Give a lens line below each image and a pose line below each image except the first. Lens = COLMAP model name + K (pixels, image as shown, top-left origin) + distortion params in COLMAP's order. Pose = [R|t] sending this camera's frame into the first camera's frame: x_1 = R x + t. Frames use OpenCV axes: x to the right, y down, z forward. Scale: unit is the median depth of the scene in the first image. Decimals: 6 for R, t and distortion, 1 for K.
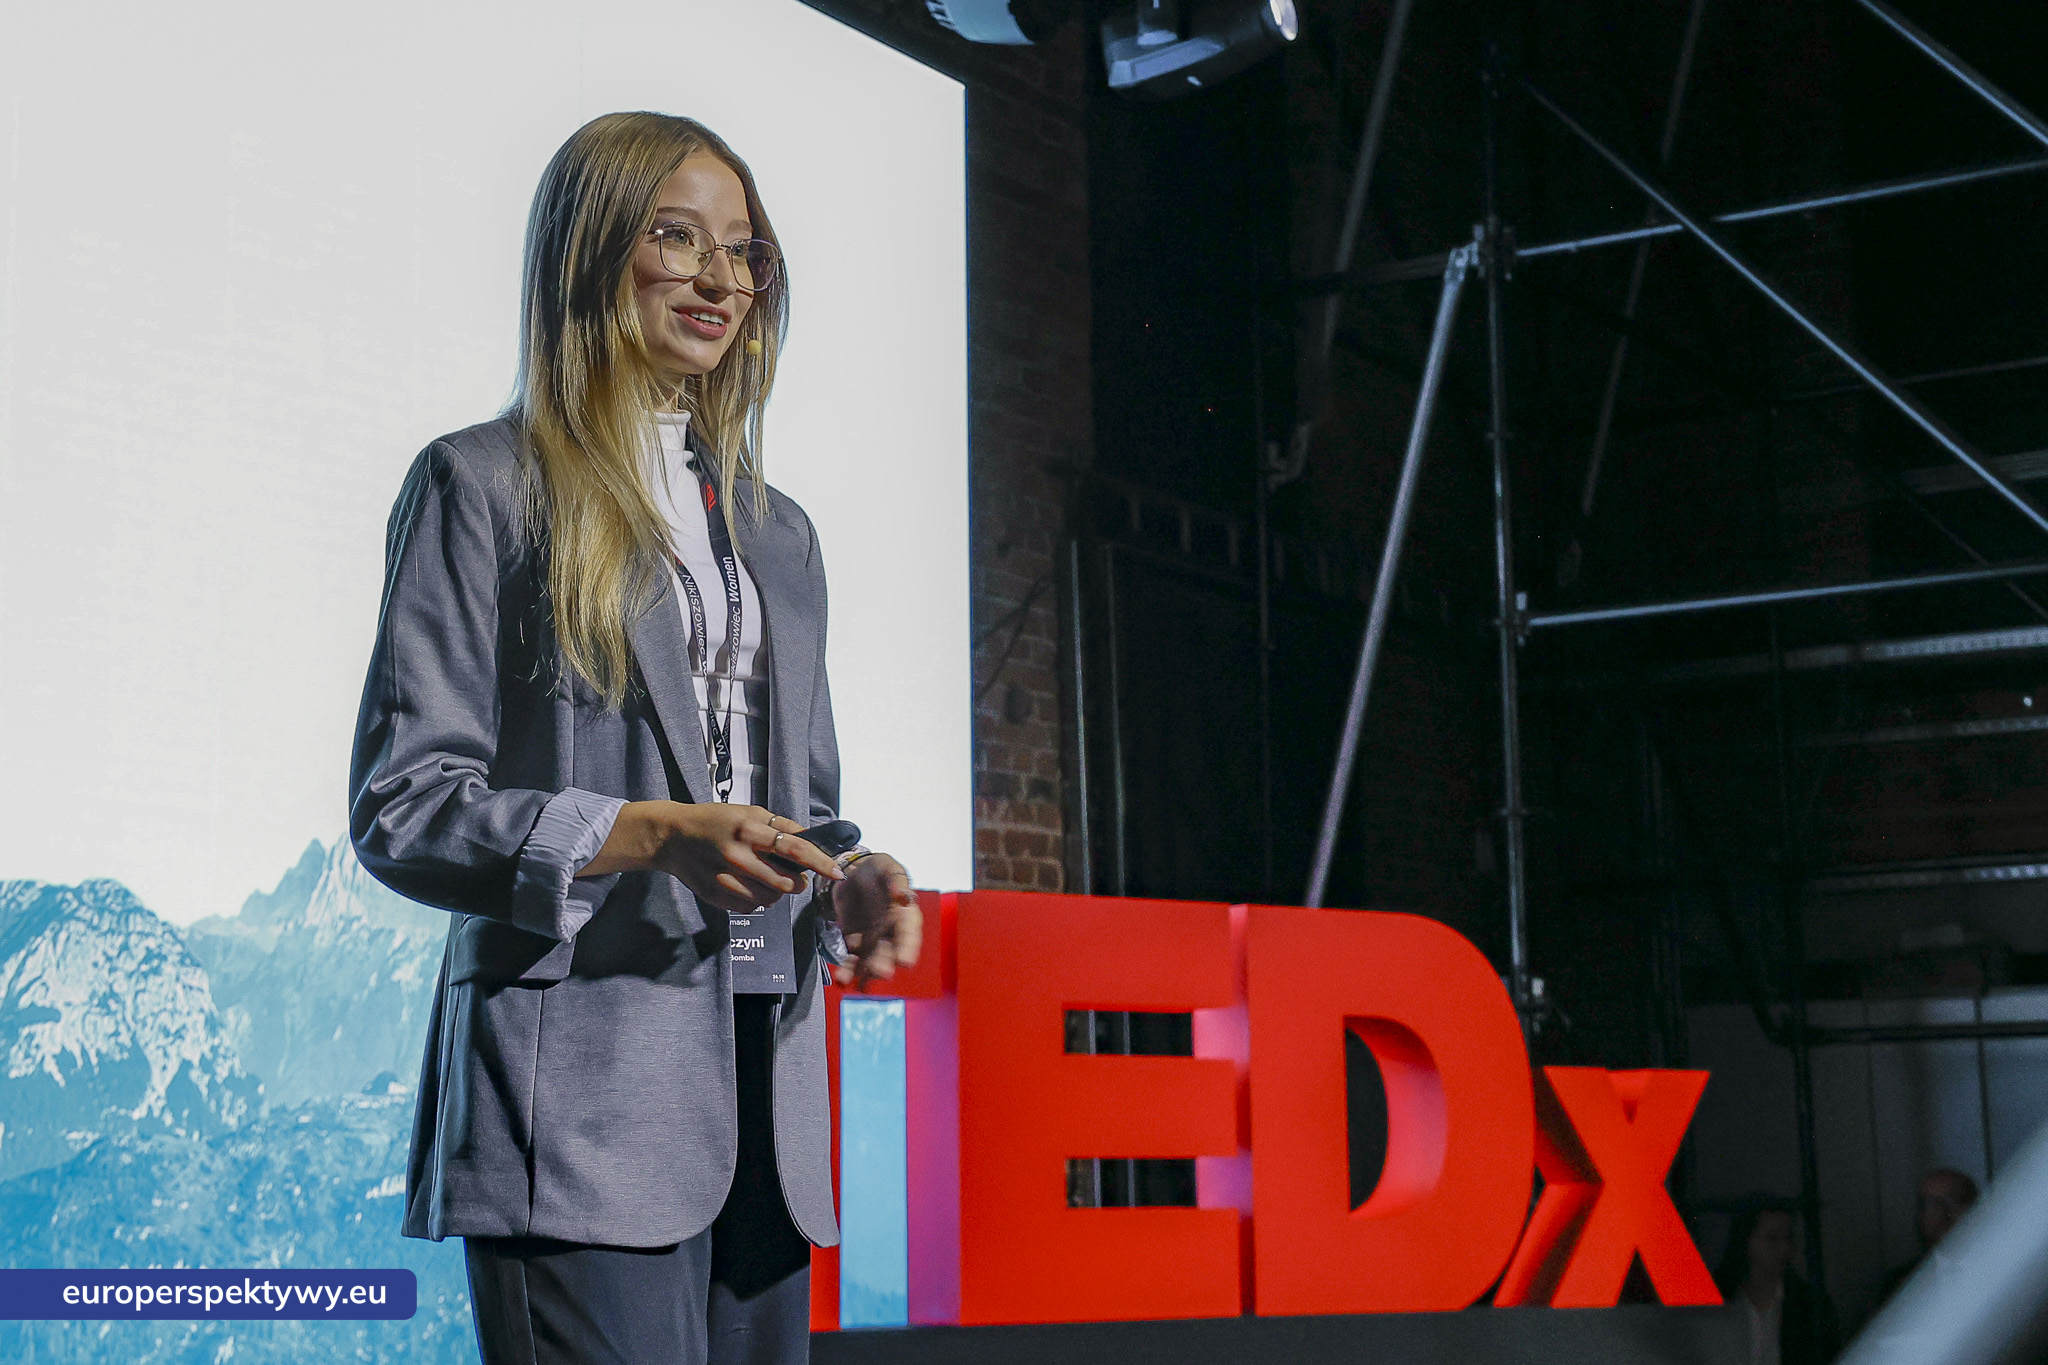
lens RADIAL K [[3514.0, 0, 1045.4], [0, 3514.0, 591.8], [0, 0, 1]] dist [0.145377, 0.000000]
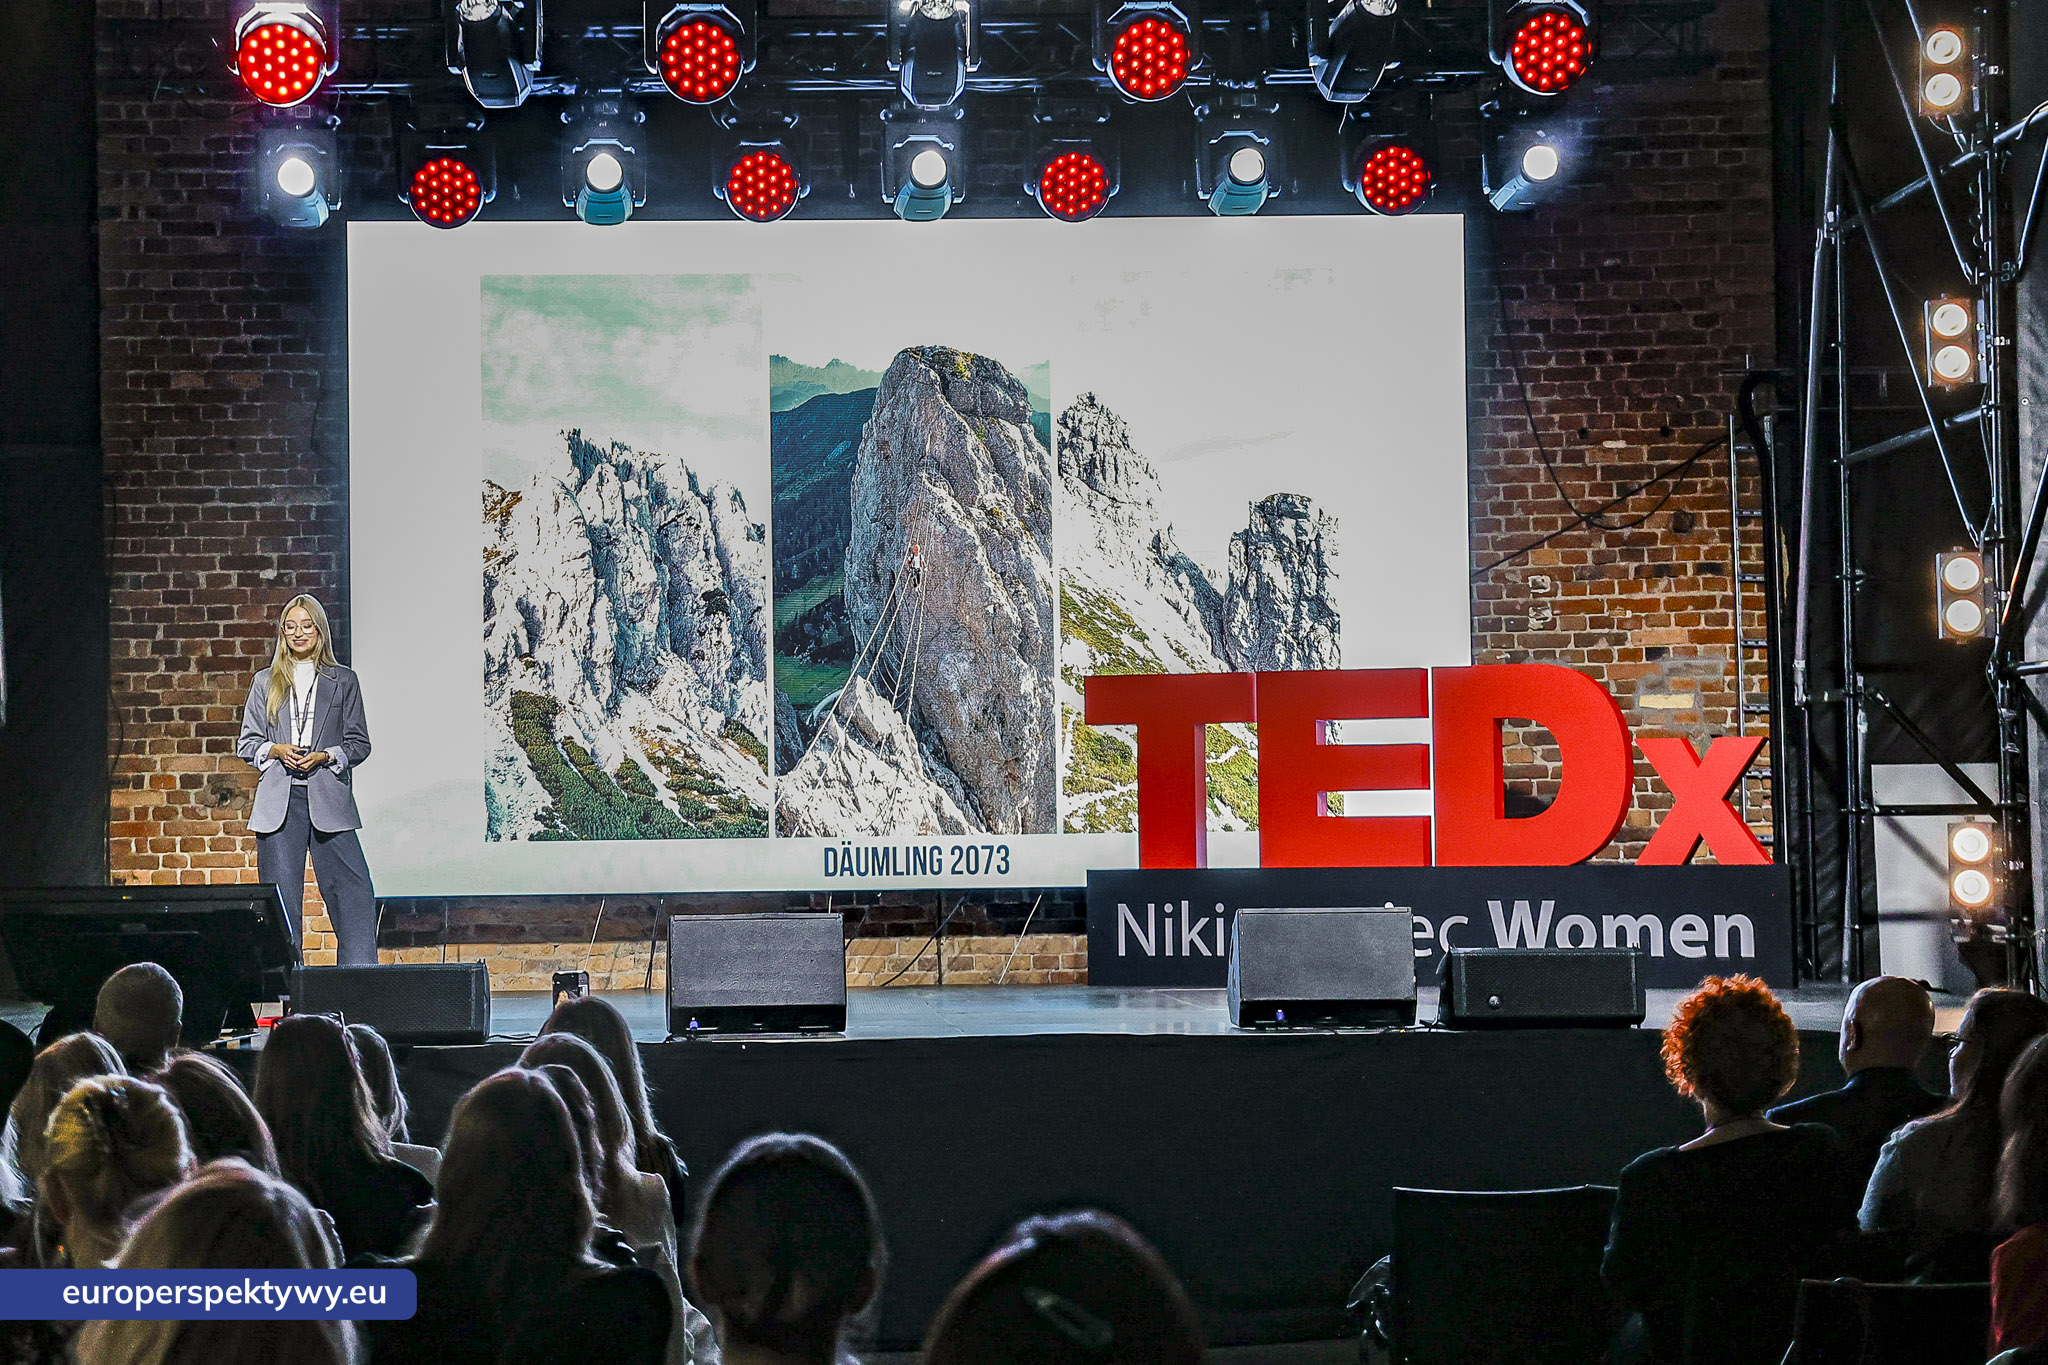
lens RADIAL K [[4033.6, 0, 874.9], [0, 4033.6, 655.4], [0, 0, 1]] dist [0.225004, 0.000000]
pose [[0.544691, -0.034030, -0.837946, 1.667030], [0.155545, 0.985939, 0.061069, -0.099451], [0.824086, -0.163602, 0.542325, -0.471867]]
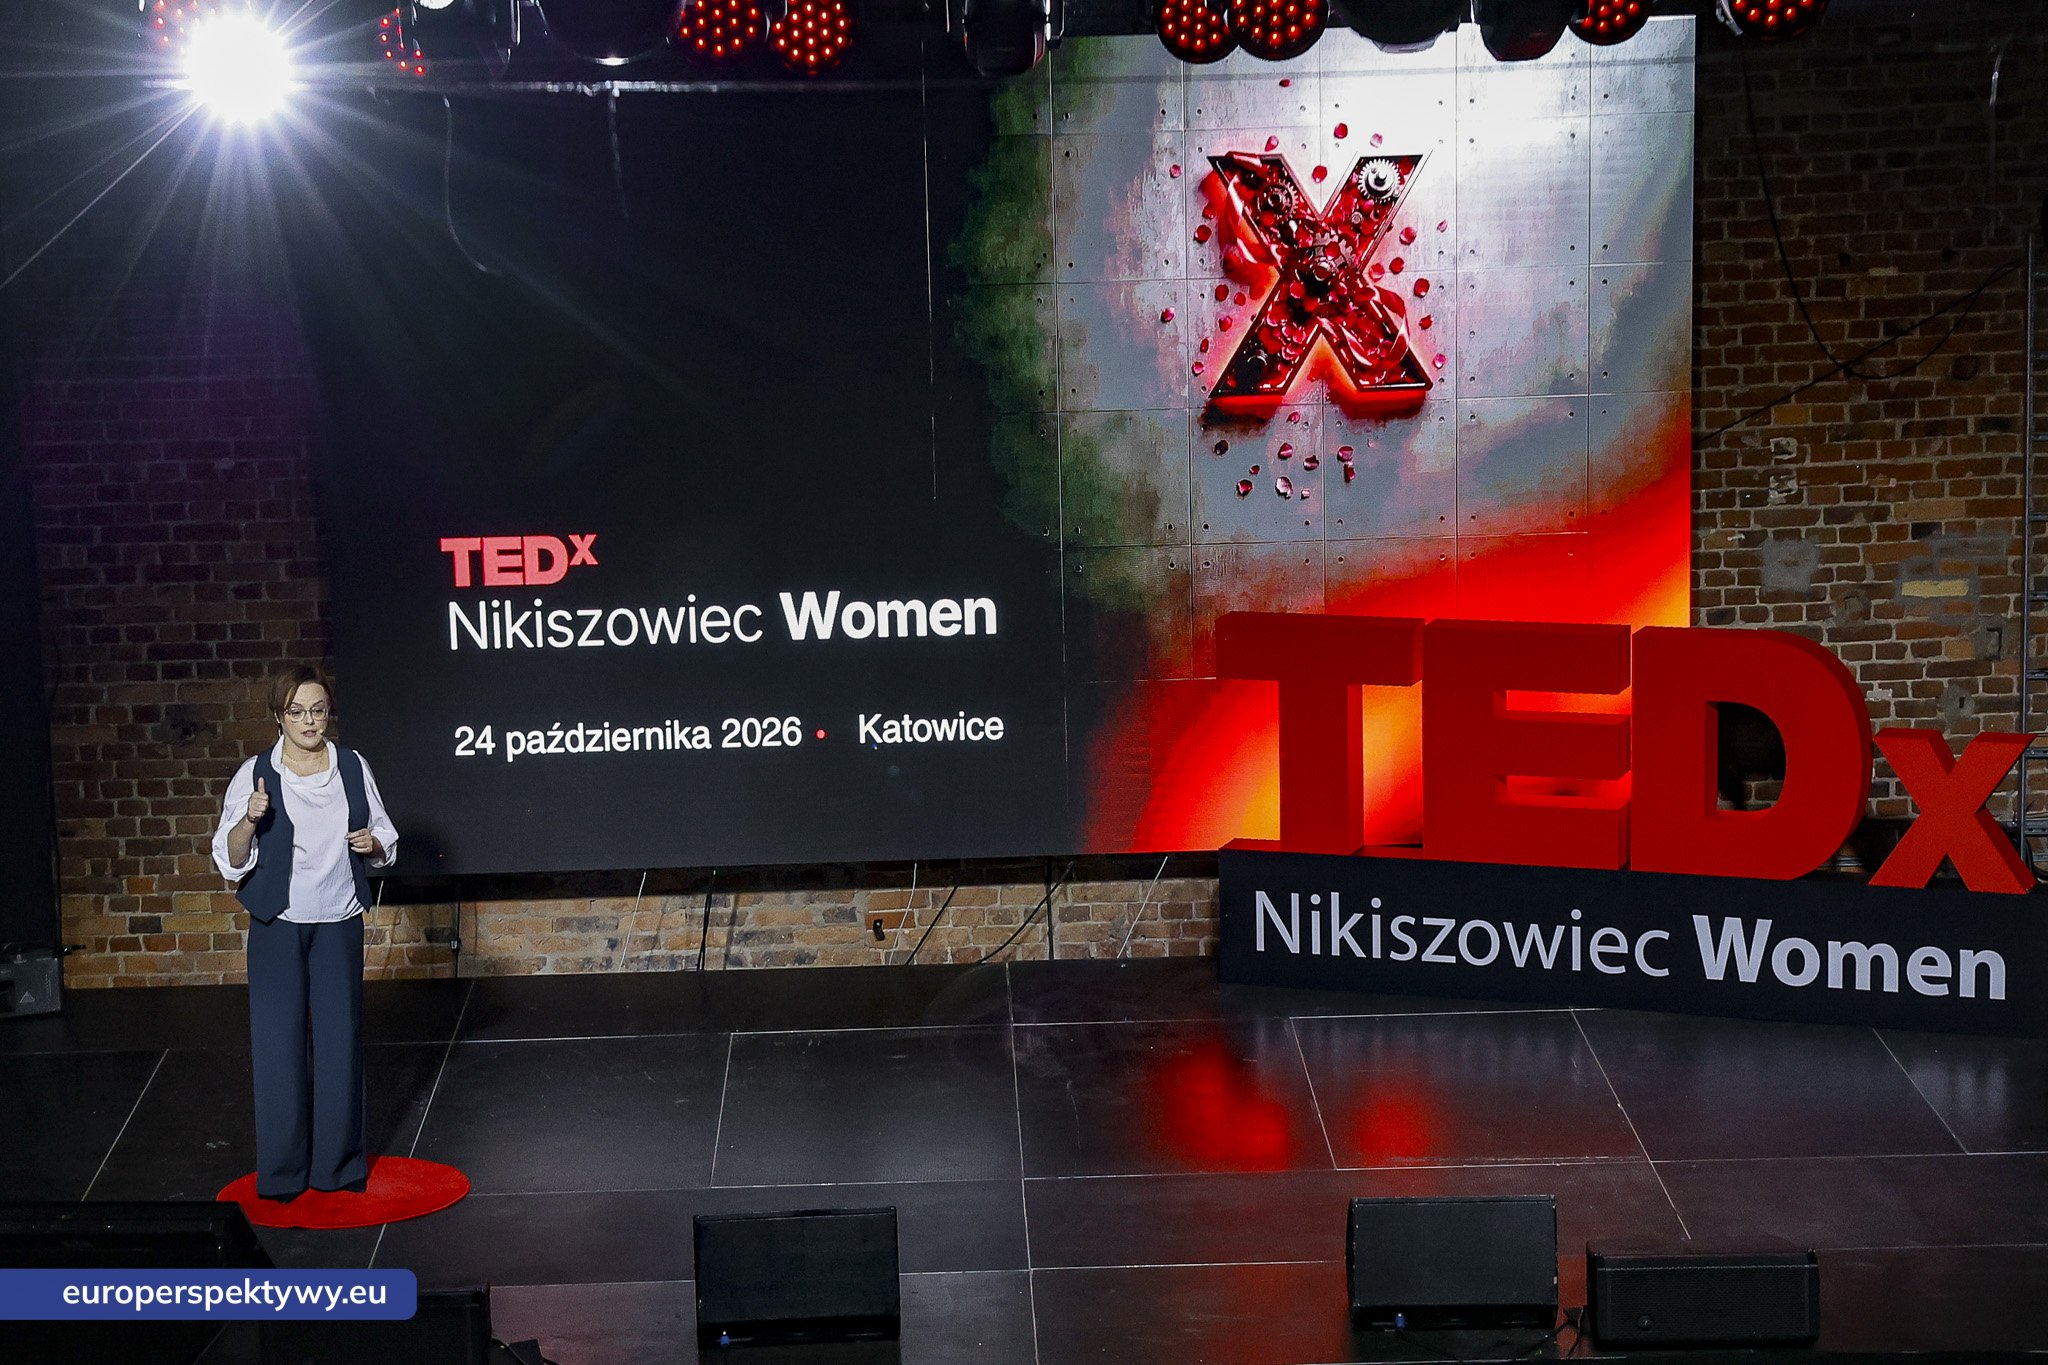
lens RADIAL K [[5218.3, 0, 975.6], [0, 5218.3, 868.6], [0, 0, 1]] dist [0.345211, 0.000000]
pose [[0.527204, 0.180126, -0.830428, 1.801473], [0.172734, 0.934152, 0.312286, -0.581438], [0.831997, -0.308081, 0.461375, -0.397180]]
